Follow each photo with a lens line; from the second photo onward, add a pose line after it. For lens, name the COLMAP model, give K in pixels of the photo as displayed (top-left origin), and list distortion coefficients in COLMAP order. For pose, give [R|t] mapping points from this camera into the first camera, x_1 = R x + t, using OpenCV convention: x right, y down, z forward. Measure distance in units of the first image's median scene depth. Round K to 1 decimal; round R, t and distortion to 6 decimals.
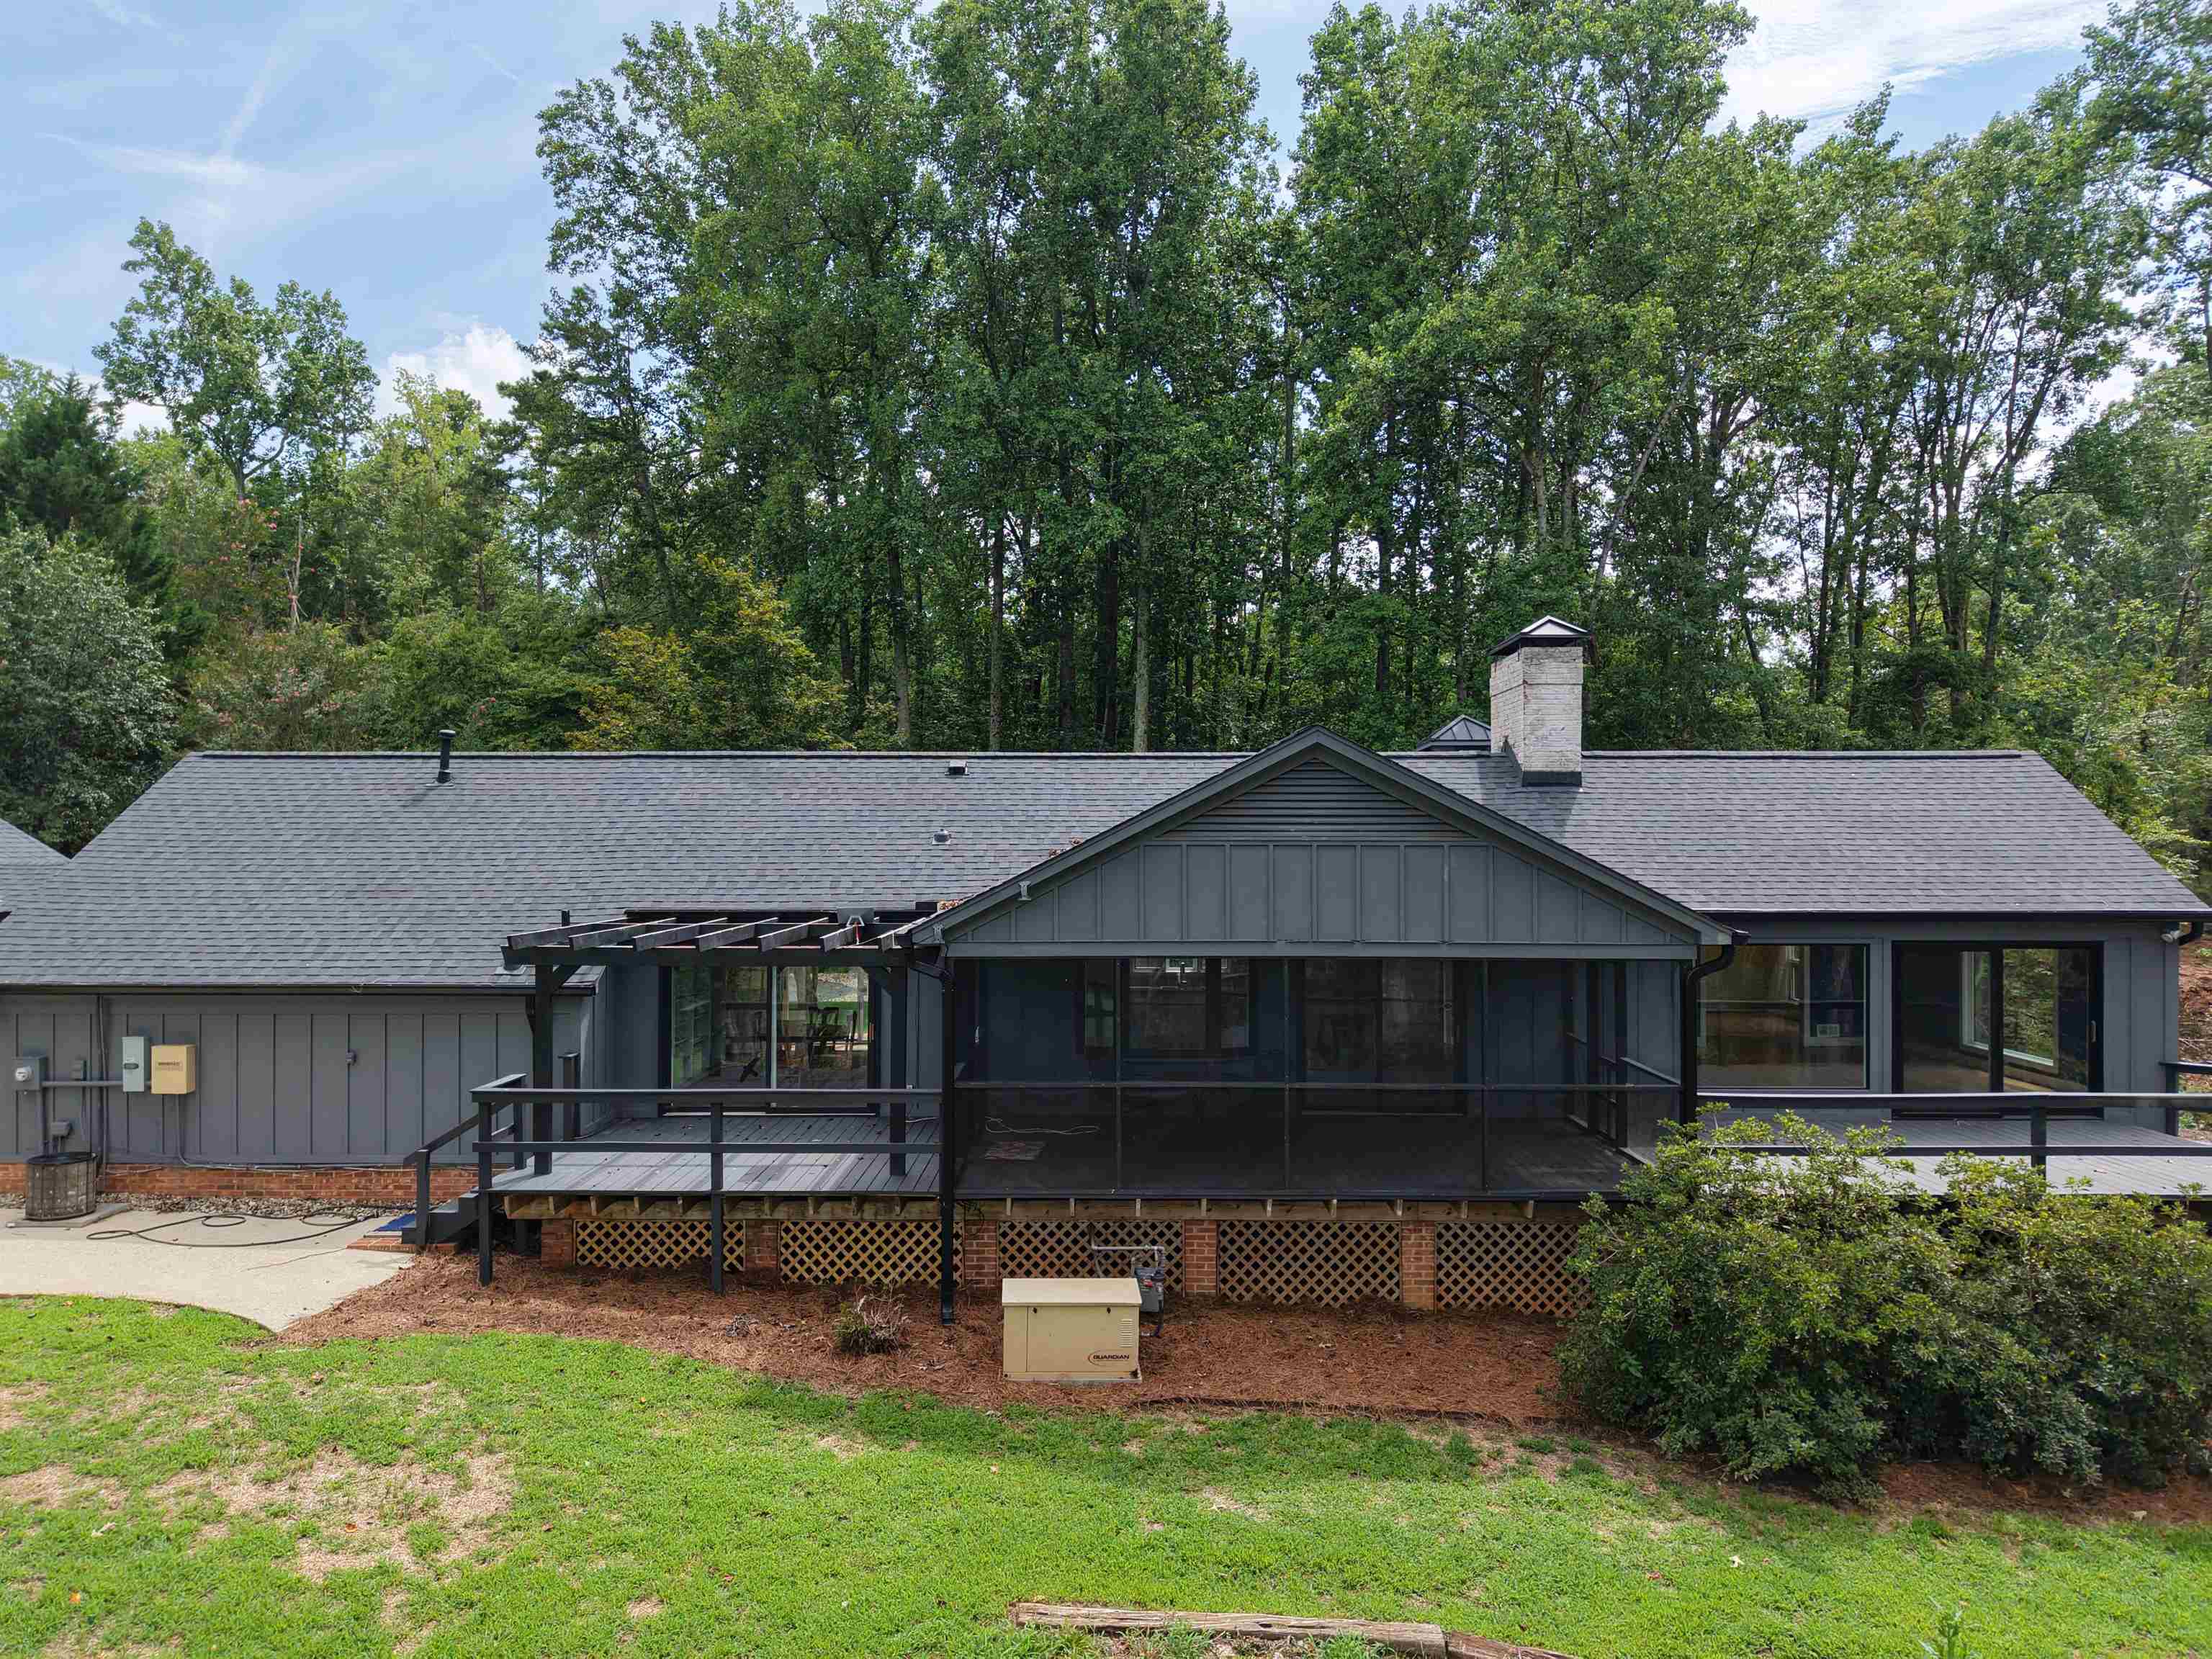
lens RADIAL K [[1483.2, 0, 1103.6], [0, 1483.2, 834.7], [0, 0, 1]] dist [0.018006, -0.017240]
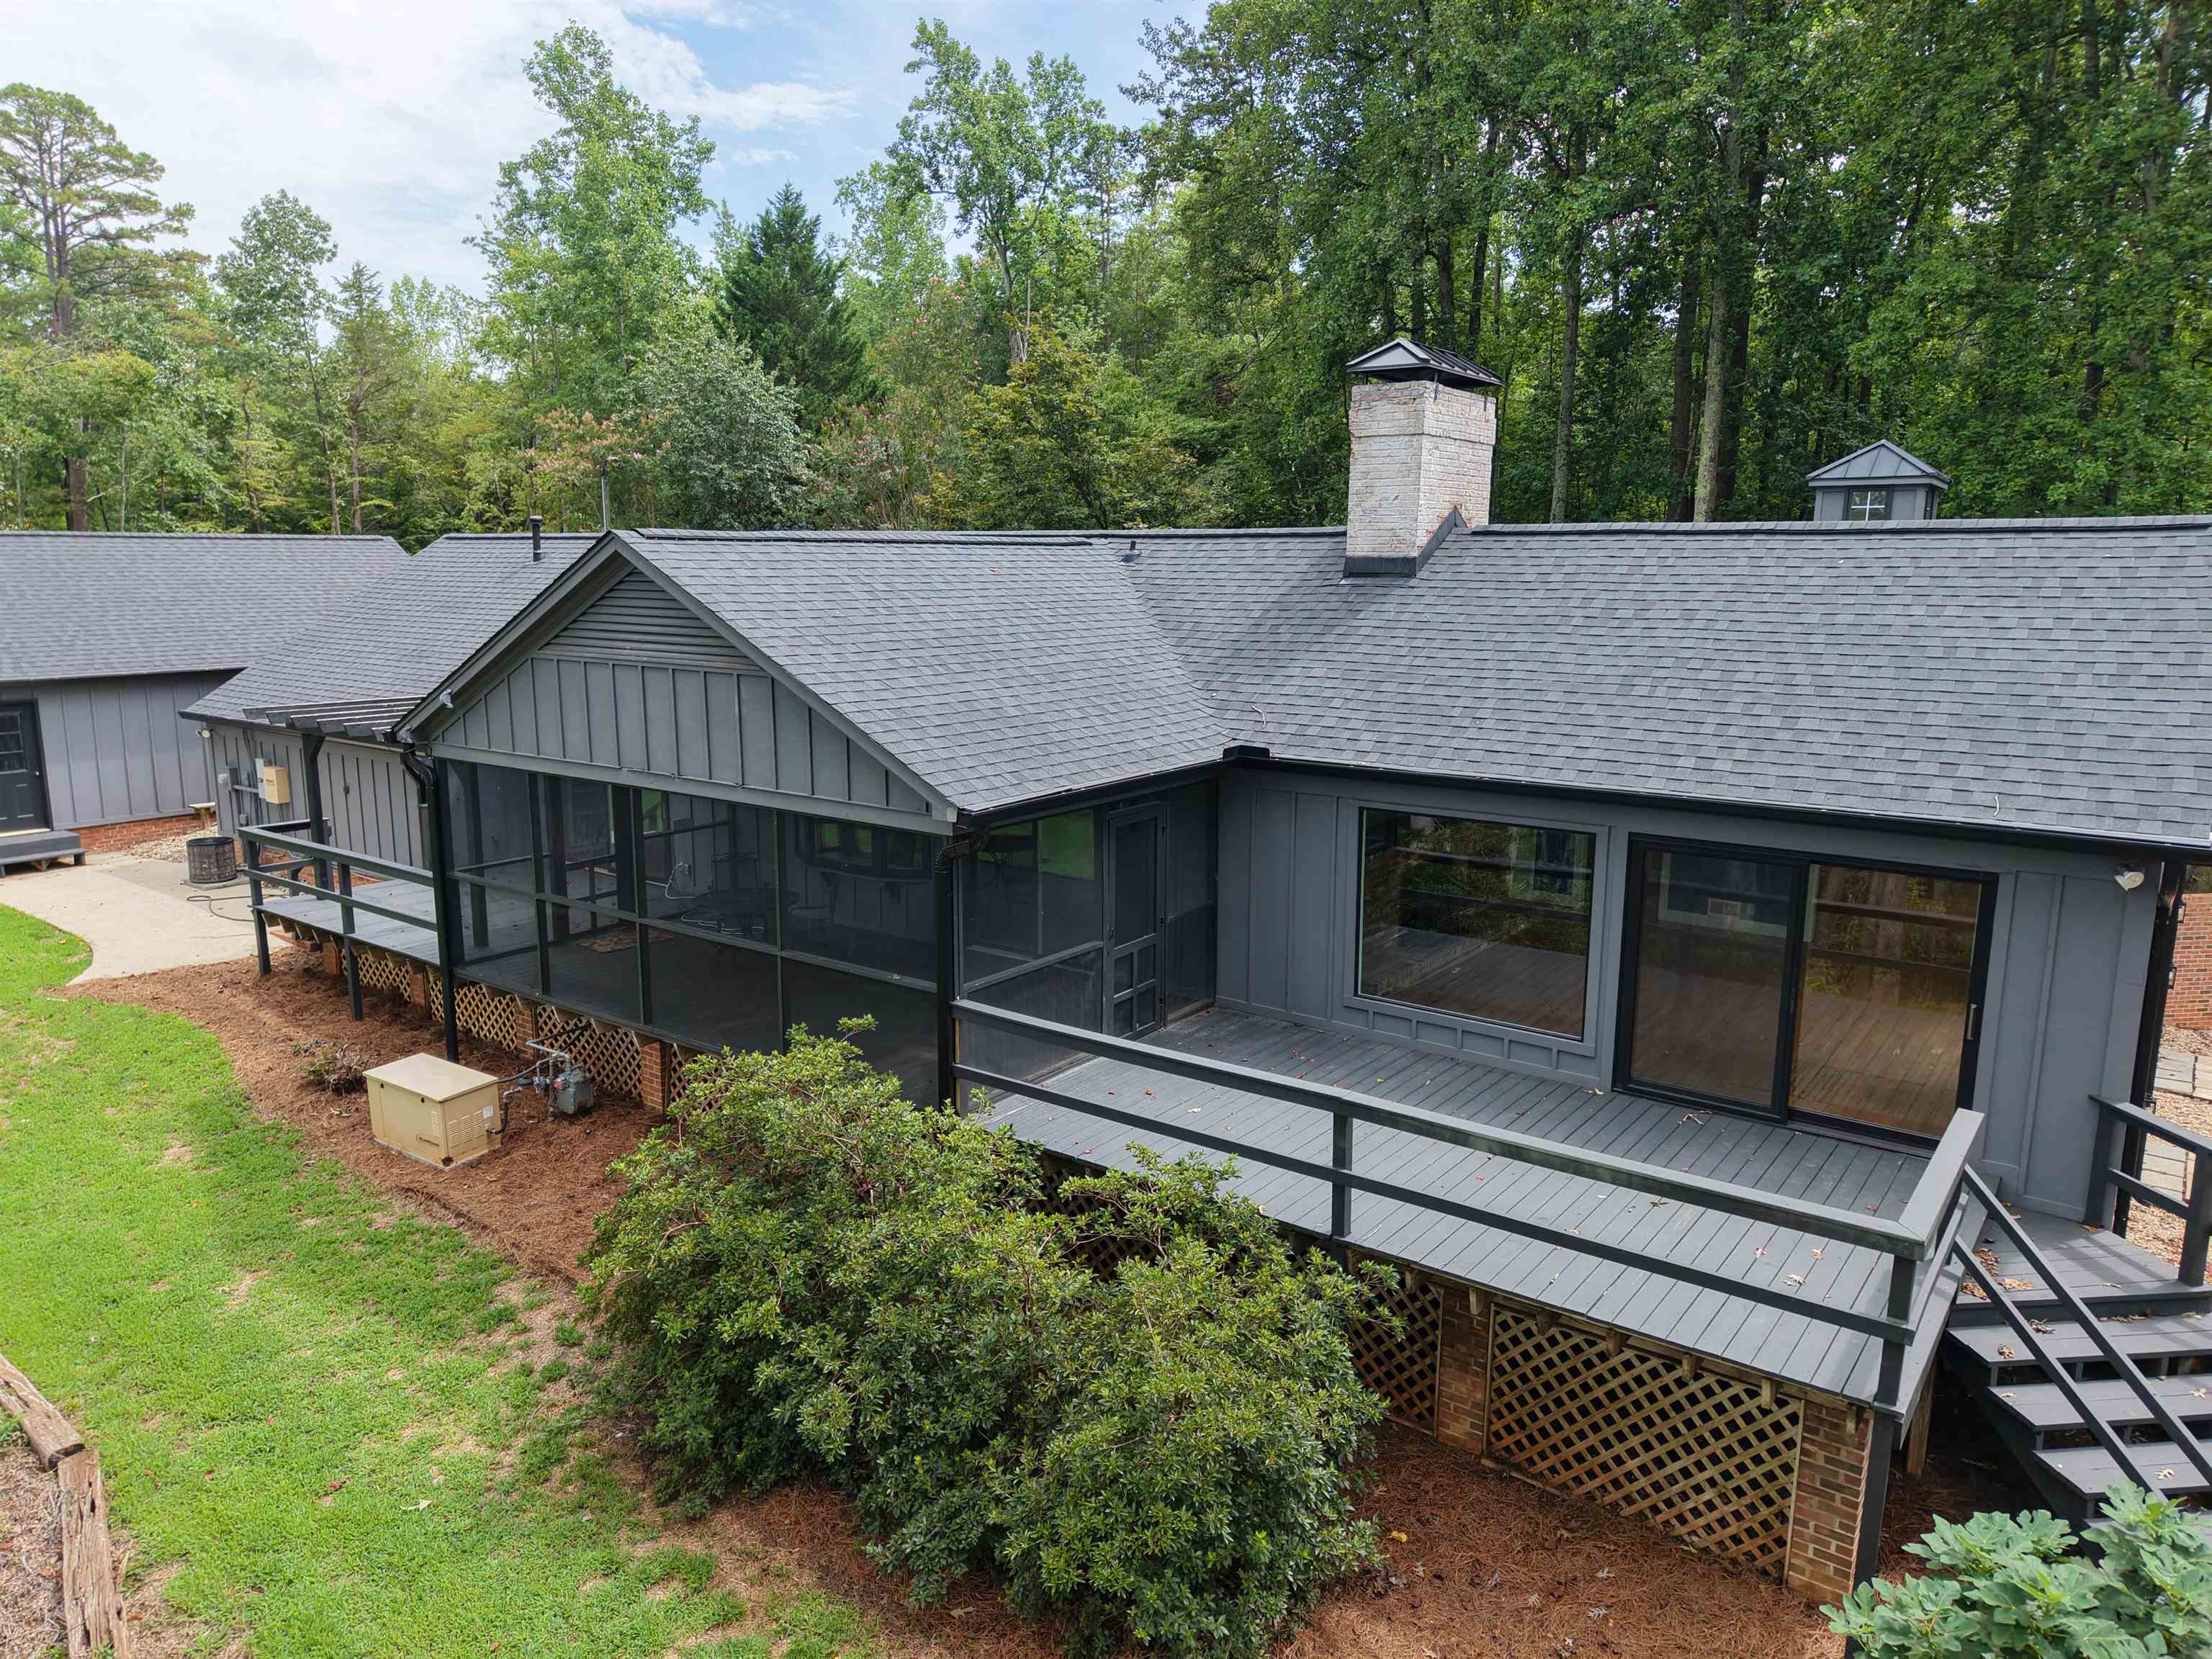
lens RADIAL K [[1483.2, 0, 1102.4], [0, 1483.2, 827.2], [0, 0, 1]] dist [0.018006, -0.017240]
pose [[0.806262, 0.109731, -0.581293, 0.639191], [-0.003968, 0.983626, 0.180177, -0.042408], [0.591546, -0.142964, 0.793495, 0.302614]]
